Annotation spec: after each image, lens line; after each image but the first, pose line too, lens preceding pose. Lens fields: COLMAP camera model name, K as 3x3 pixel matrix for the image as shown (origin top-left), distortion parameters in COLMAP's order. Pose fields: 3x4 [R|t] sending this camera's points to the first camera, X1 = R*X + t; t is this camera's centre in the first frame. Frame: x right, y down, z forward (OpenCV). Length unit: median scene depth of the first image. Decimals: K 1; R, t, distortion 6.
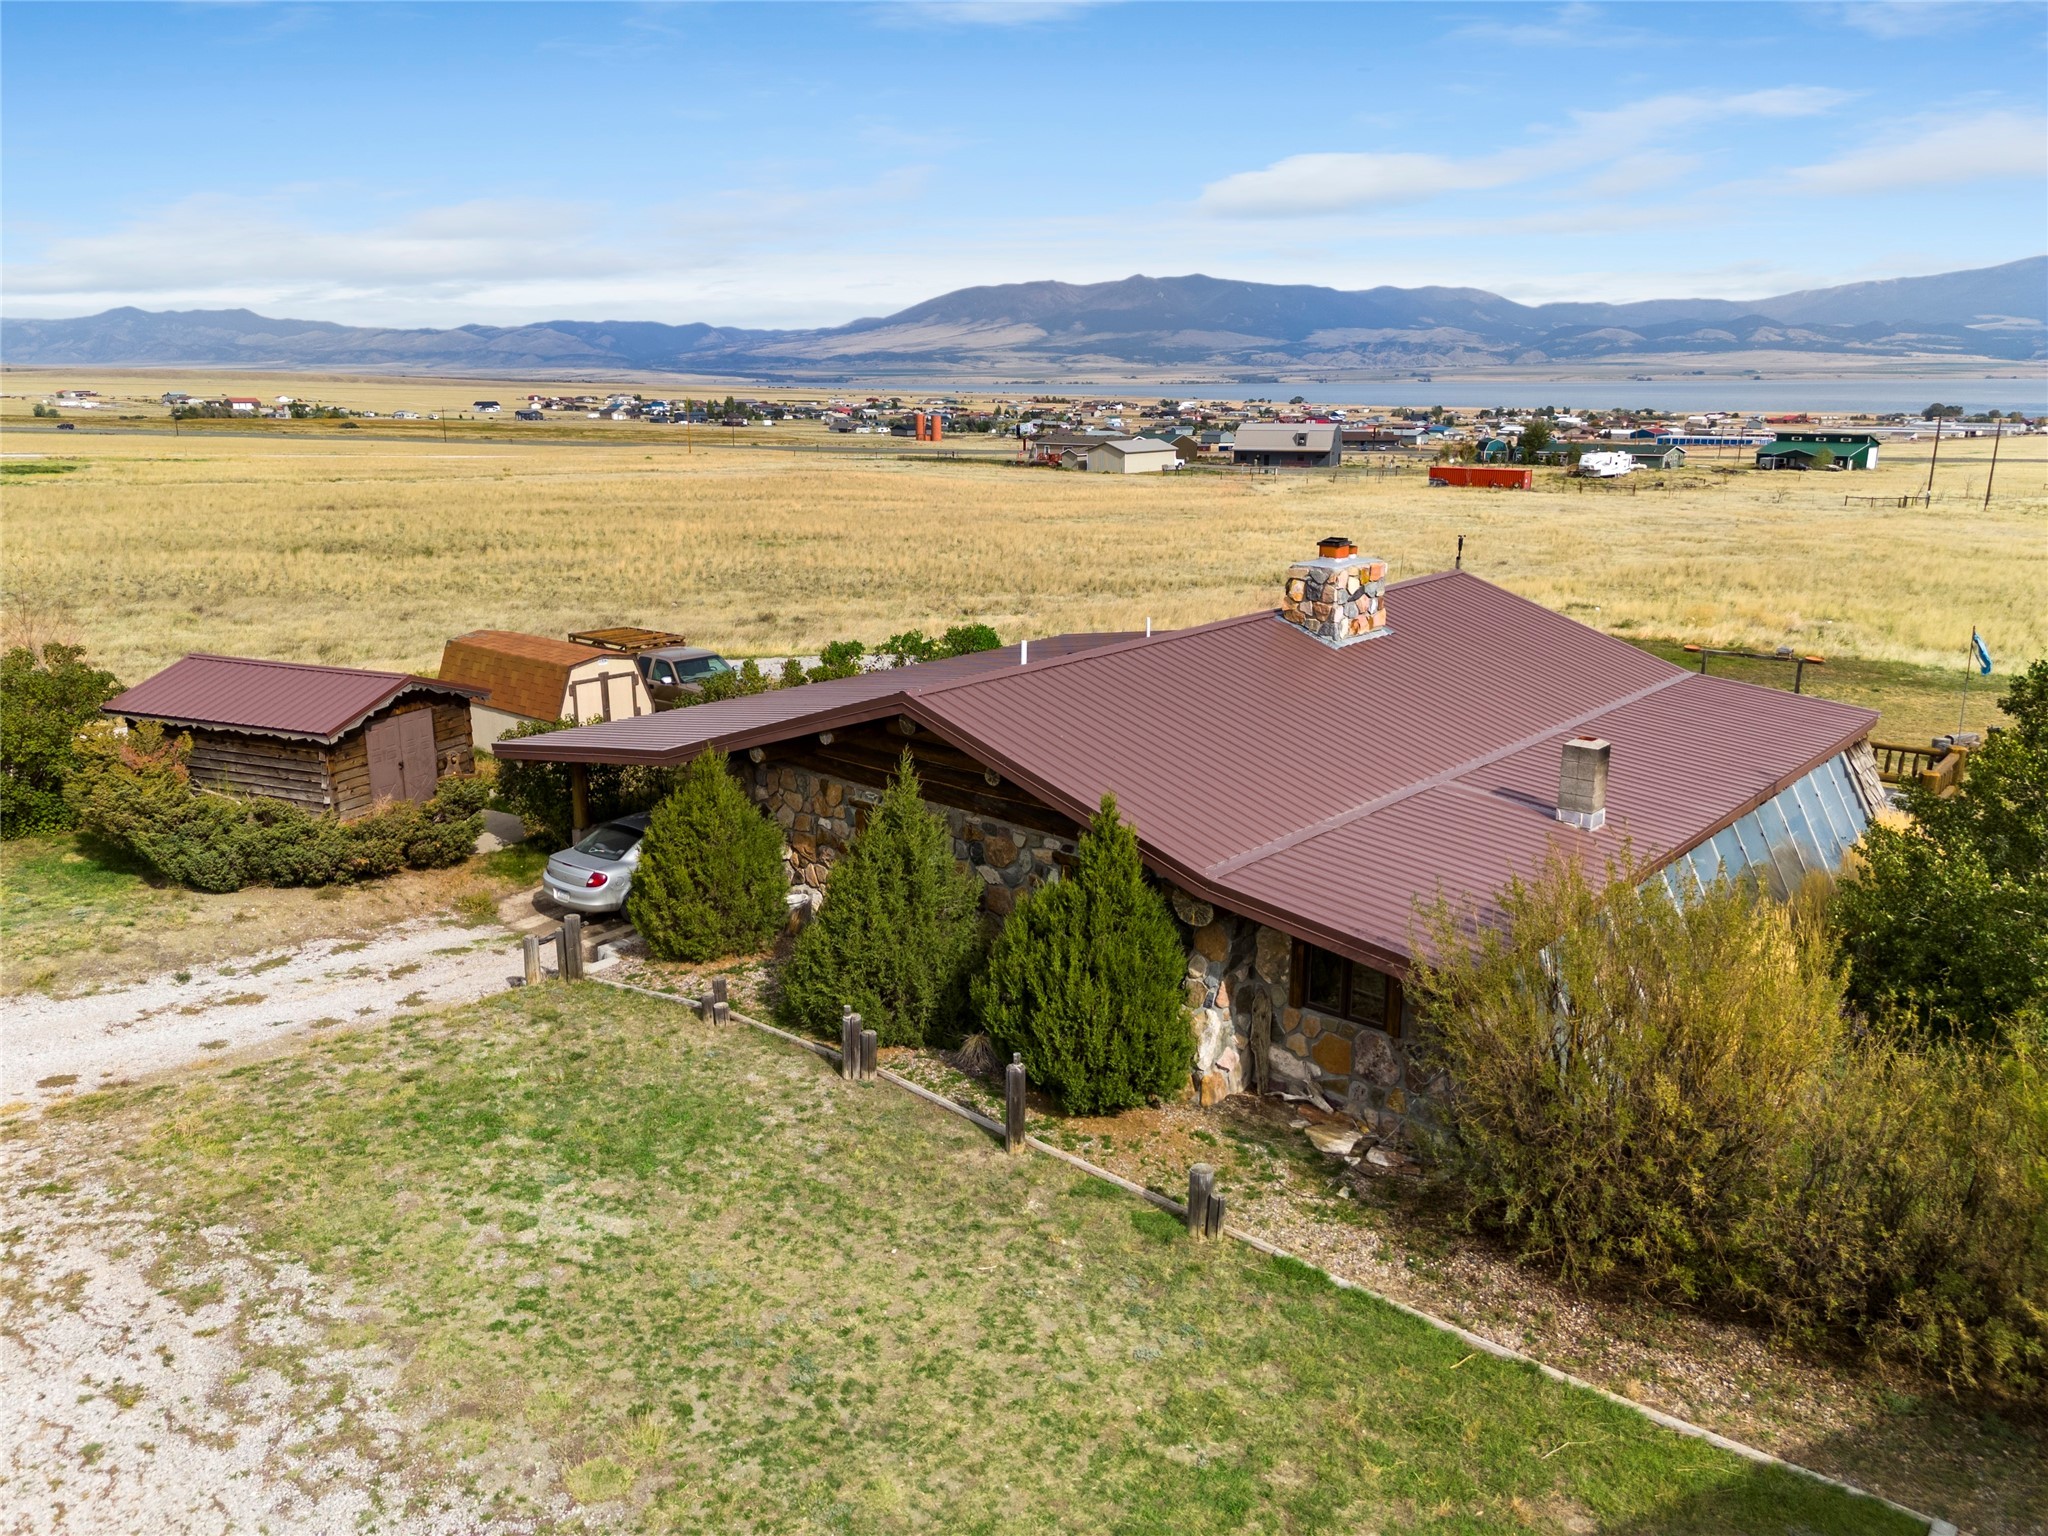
lens RADIAL K [[1508.1, 0, 1026.0], [0, 1508.1, 757.9], [0, 0, 1]] dist [0.063298, -0.054178]
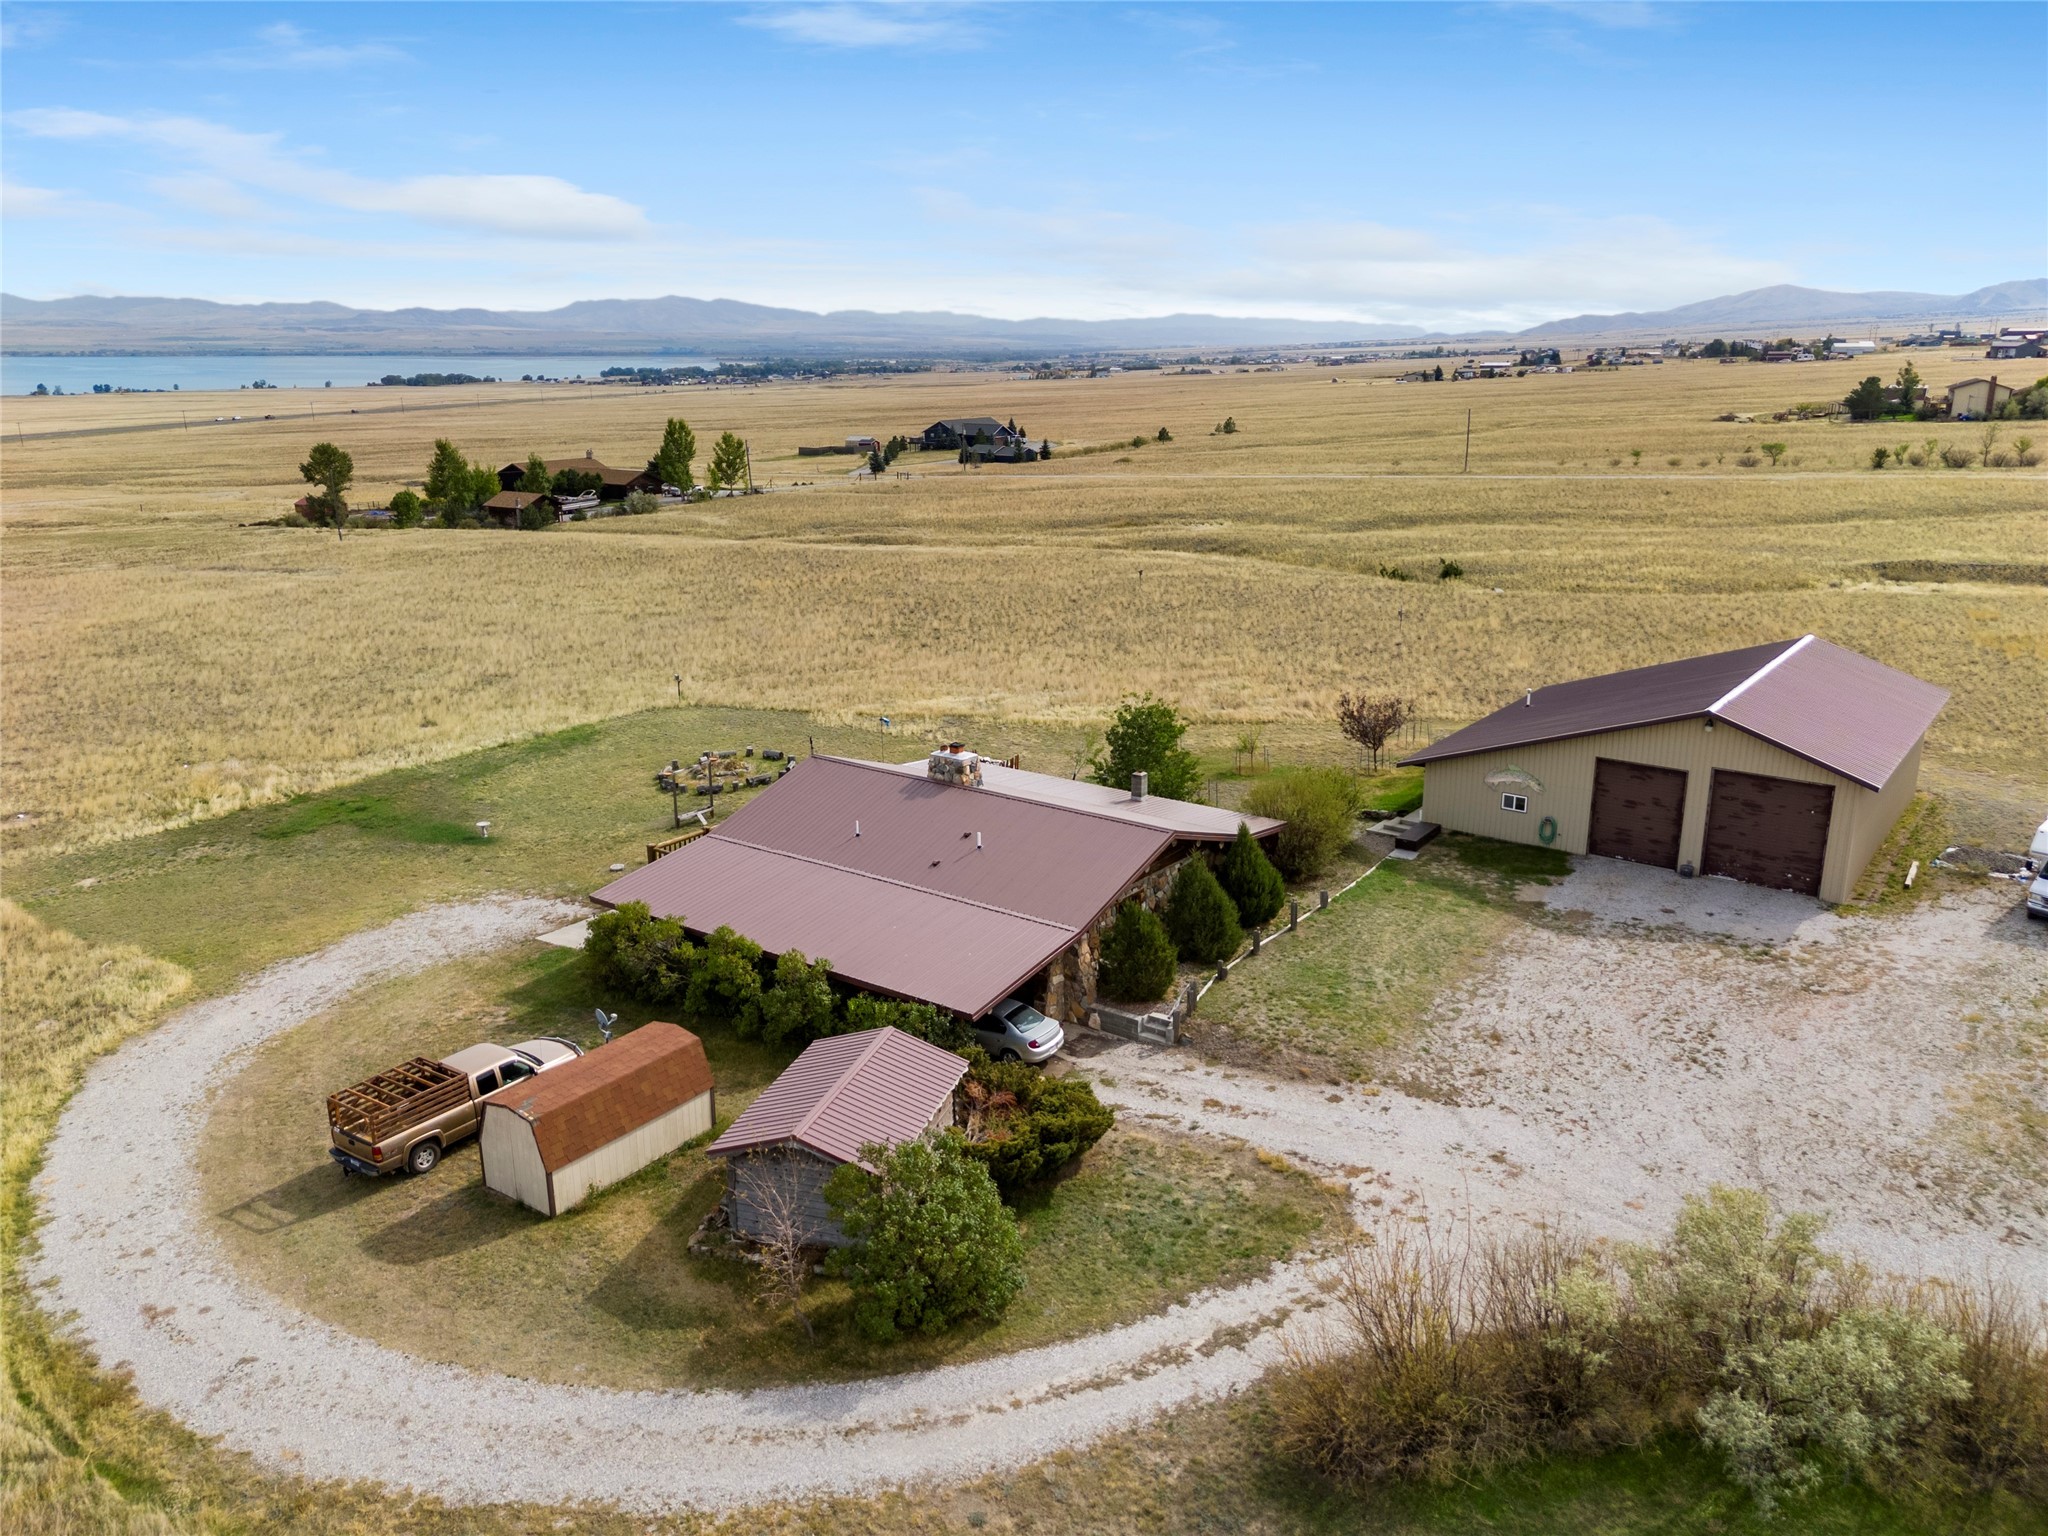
lens RADIAL K [[1508.1, 0, 1026.0], [0, 1508.1, 757.9], [0, 0, 1]] dist [0.063298, -0.054178]
pose [[-0.093322, -0.261733, 0.960618, -2.029925], [0.248356, 0.928210, 0.277031, -0.760175], [-0.964163, 0.264429, -0.021619, 1.072029]]
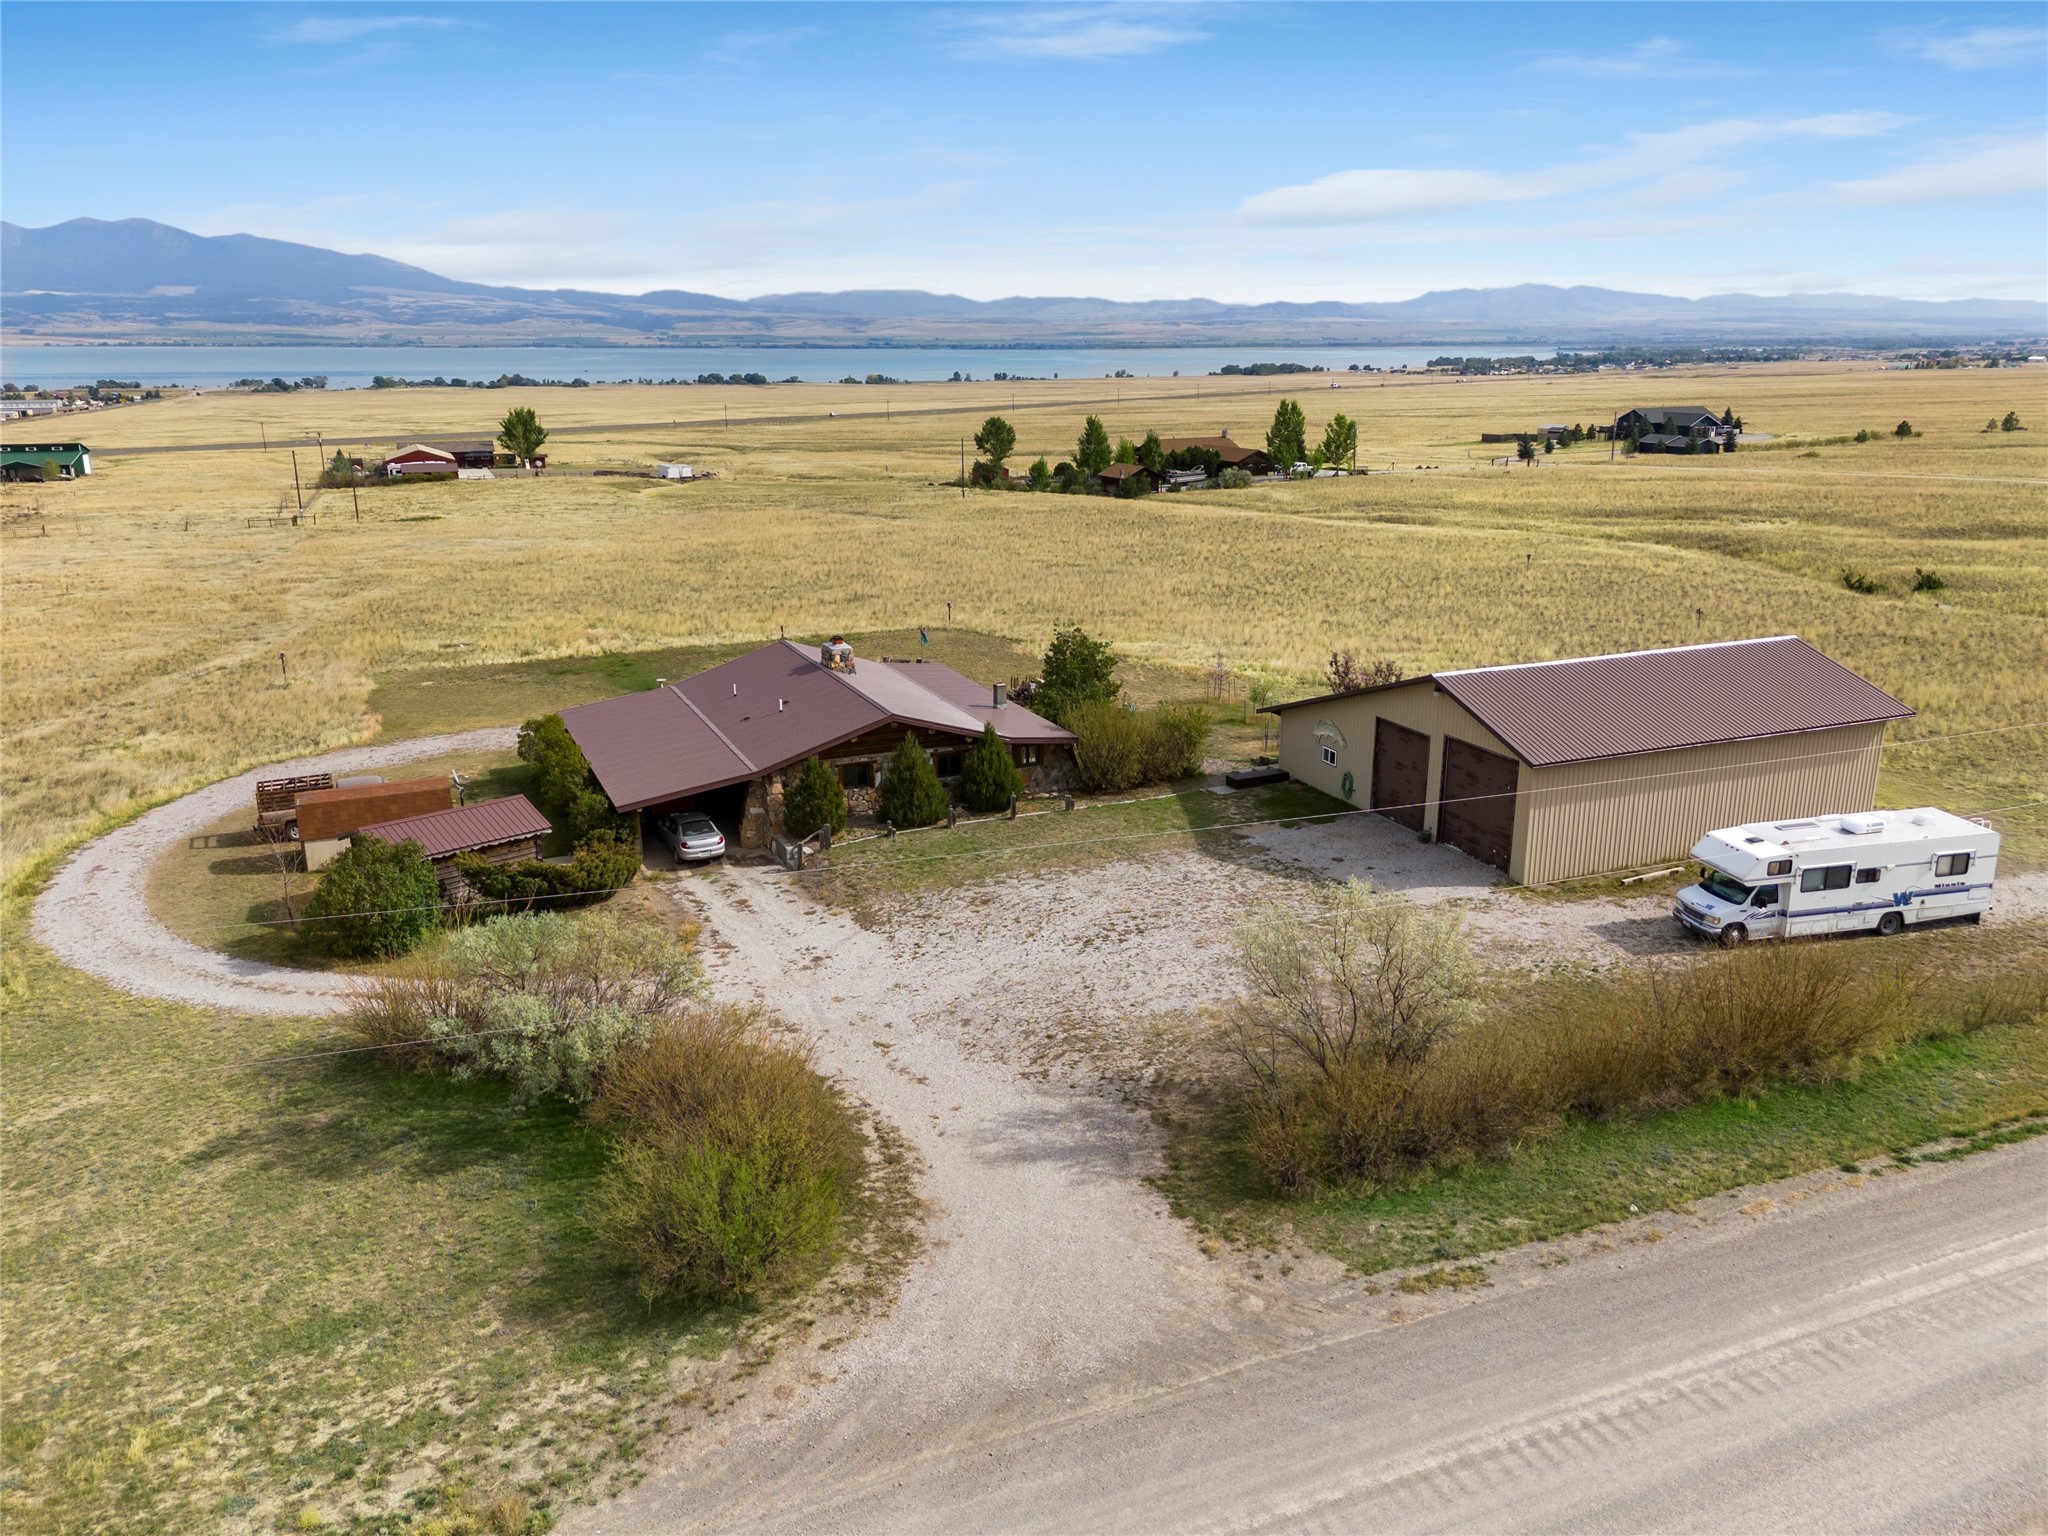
lens RADIAL K [[1503.6, 0, 1026.7], [0, 1503.6, 762.7], [0, 0, 1]] dist [0.076024, -0.073616]
pose [[0.417253, -0.247054, 0.874565, -2.202076], [0.225951, 0.960323, 0.163479, -0.319527], [-0.880254, 0.129397, 0.456519, -0.485803]]
